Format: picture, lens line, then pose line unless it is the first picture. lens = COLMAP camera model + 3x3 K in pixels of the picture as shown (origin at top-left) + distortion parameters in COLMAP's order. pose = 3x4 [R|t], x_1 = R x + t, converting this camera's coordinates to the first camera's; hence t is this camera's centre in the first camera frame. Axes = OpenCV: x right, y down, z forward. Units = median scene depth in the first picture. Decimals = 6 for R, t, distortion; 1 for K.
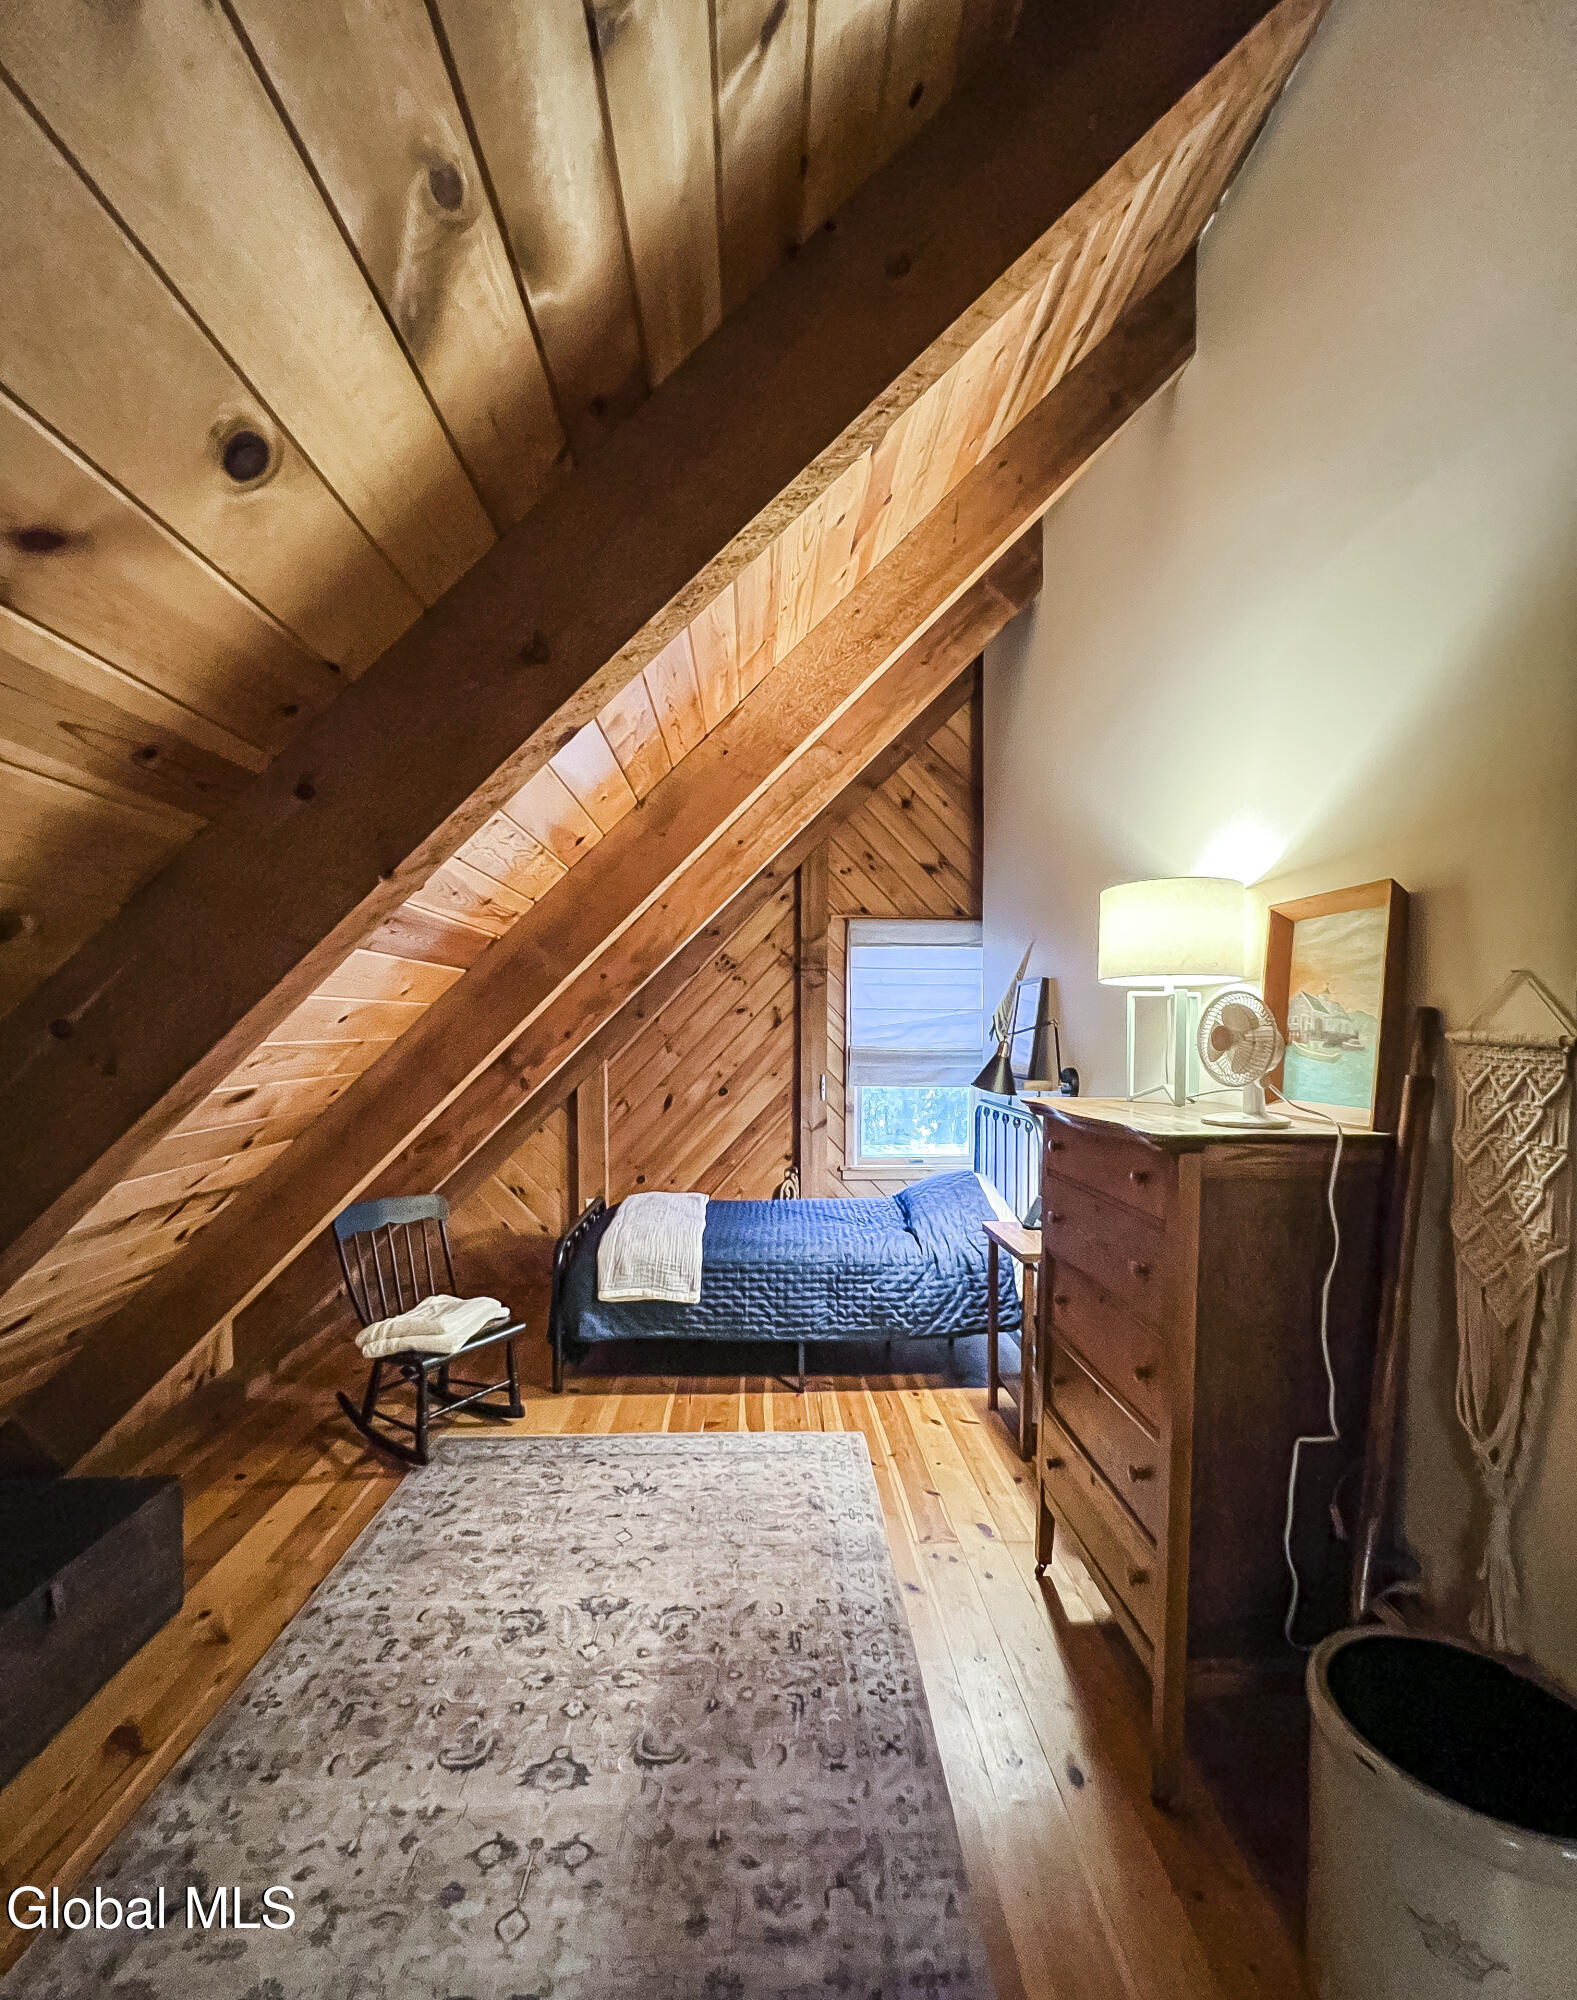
lens RADIAL K [[910.3, 0, 785.1], [0, 910.3, 1013.8], [0, 0, 1]] dist [0.000233, -0.000002]
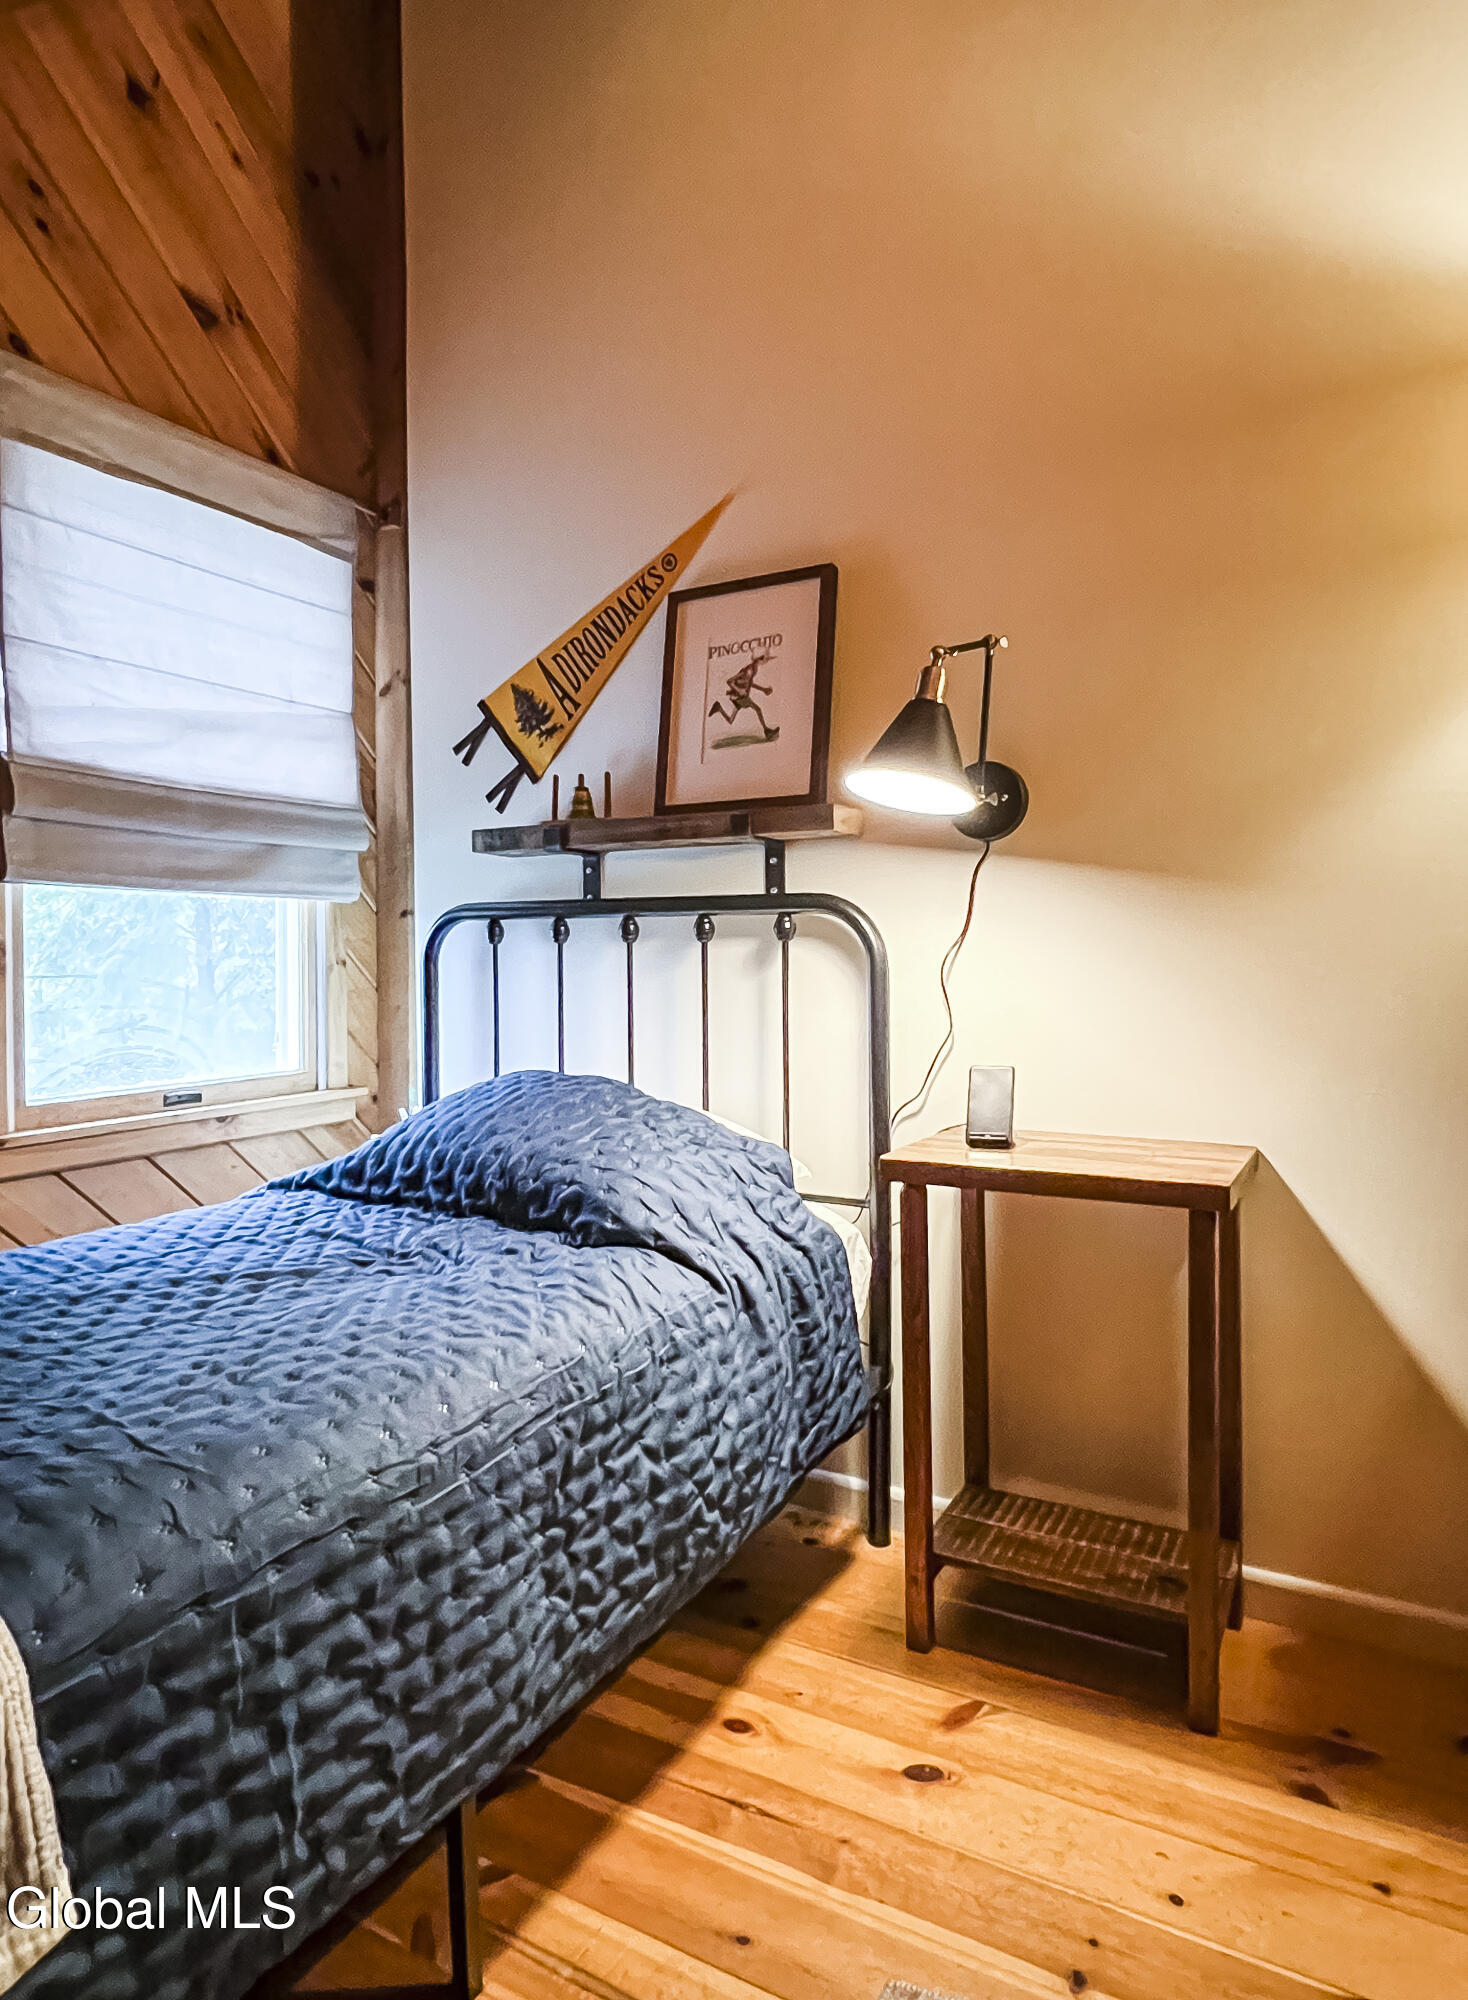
lens RADIAL K [[1160.7, 0, 735.3], [0, 1160.7, 983.7], [0, 0, 1]] dist [-0.003206, -0.000766]
pose [[0.499888, -0.022588, 0.865796, -0.206180], [-0.000221, 0.999656, 0.026209, 0.142518], [-0.866090, -0.013293, 0.499711, 0.793674]]
